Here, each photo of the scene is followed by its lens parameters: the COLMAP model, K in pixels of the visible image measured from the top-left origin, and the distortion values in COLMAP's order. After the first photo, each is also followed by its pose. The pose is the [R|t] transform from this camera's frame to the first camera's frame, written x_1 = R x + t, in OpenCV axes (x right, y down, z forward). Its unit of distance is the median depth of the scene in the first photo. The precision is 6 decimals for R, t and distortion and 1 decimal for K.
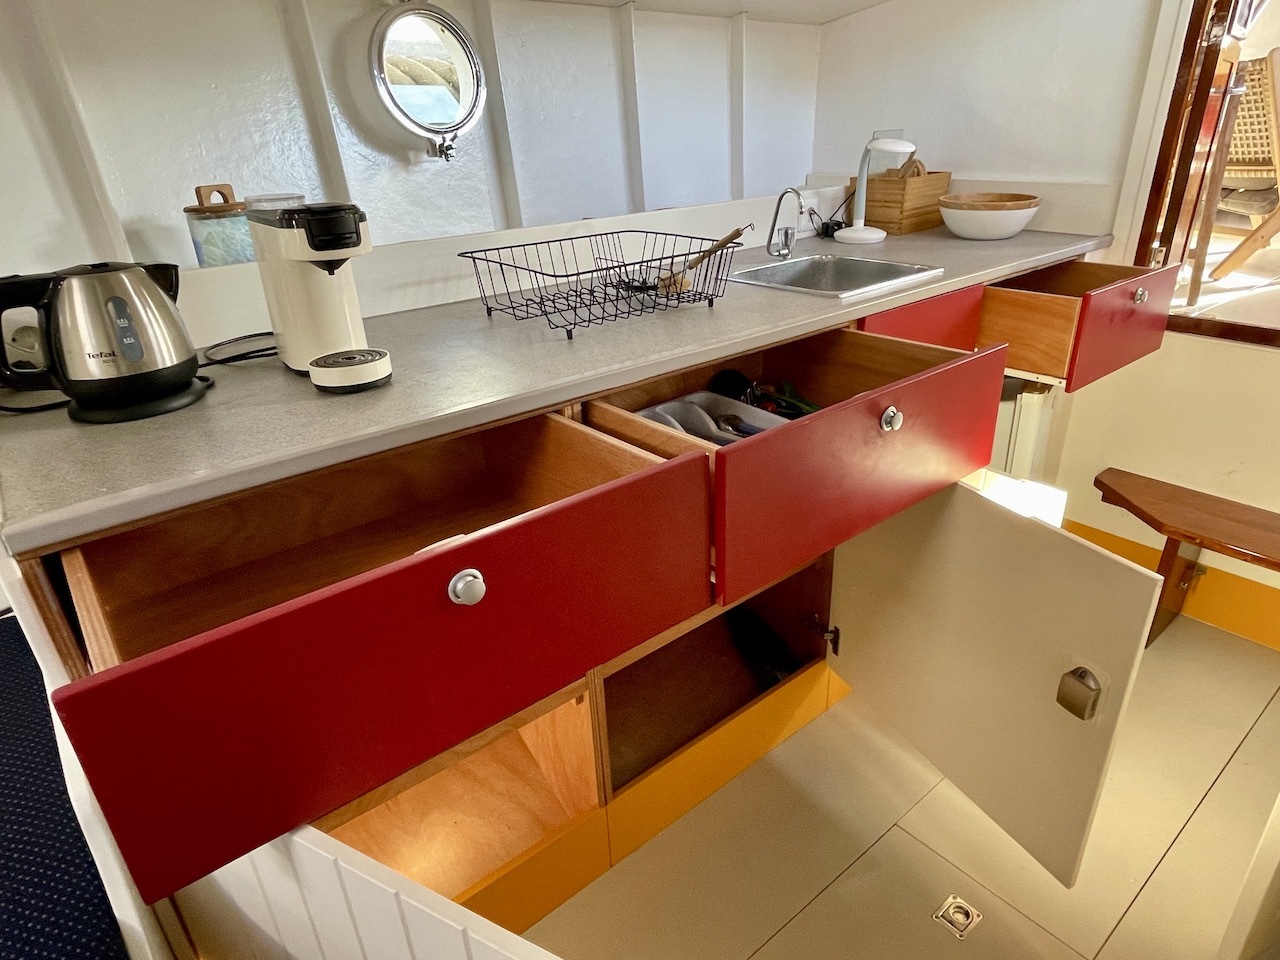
lens RADIAL K [[757.4, 0, 640.0], [0, 757.4, 480.0], [0, 0, 1]] dist [0.005711, 0.000639]
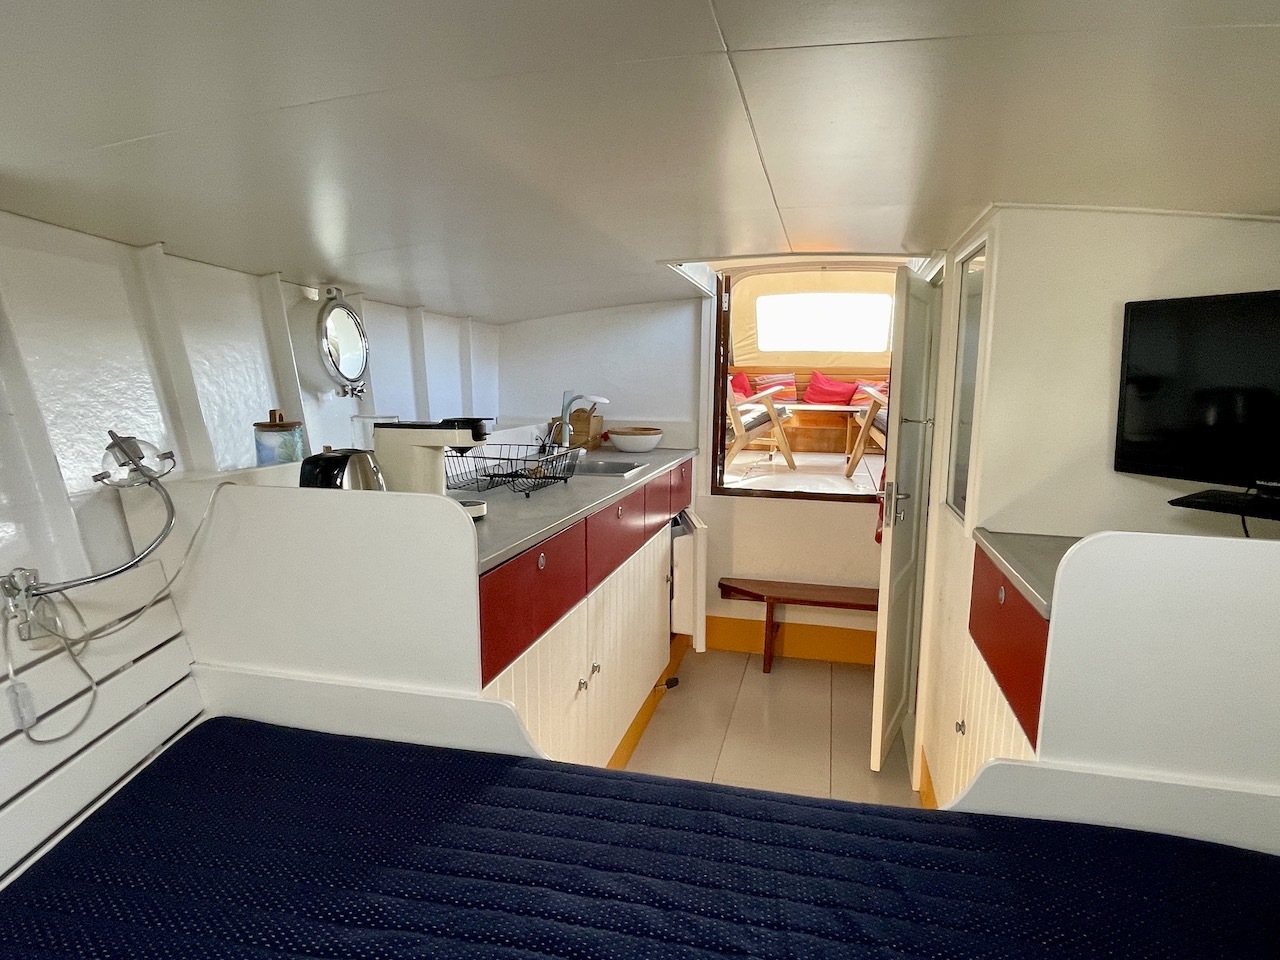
lens RADIAL K [[755.4, 0, 646.6], [0, 755.4, 486.9], [0, 0, 1]] dist [0.023071, -0.002454]
pose [[0.791914, -0.042614, 0.609144, -0.567389], [0.223858, 0.948370, -0.224681, 0.143054], [-0.568120, 0.314289, 0.760567, -0.276288]]
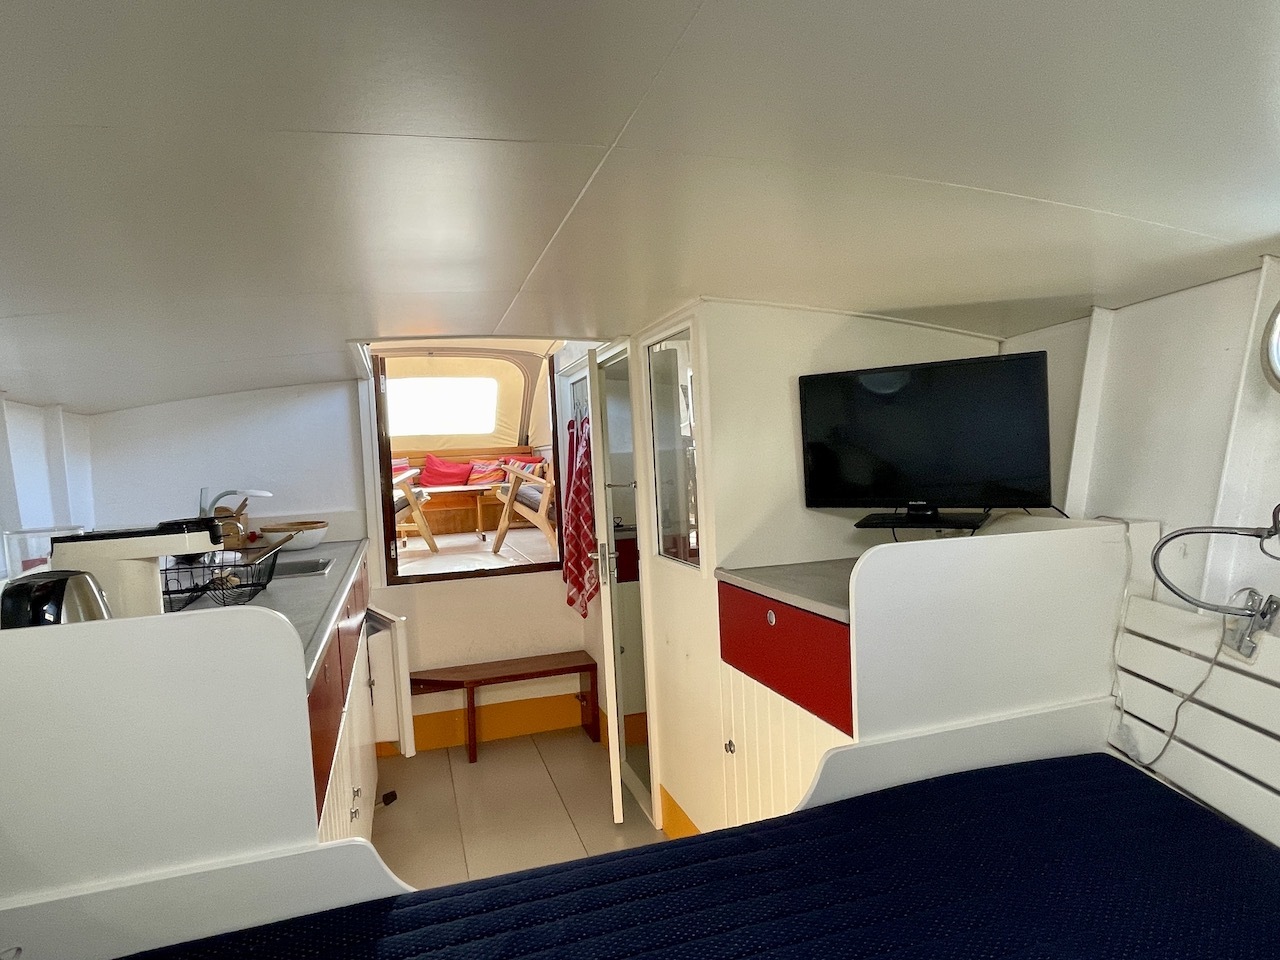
lens RADIAL K [[755.4, 0, 646.6], [0, 755.4, 486.9], [0, 0, 1]] dist [0.023071, -0.002454]
pose [[0.374240, -0.026059, 0.926966, -0.690644], [0.430609, 0.890184, -0.148823, 0.093629], [-0.821292, 0.454855, 0.344364, -0.142582]]
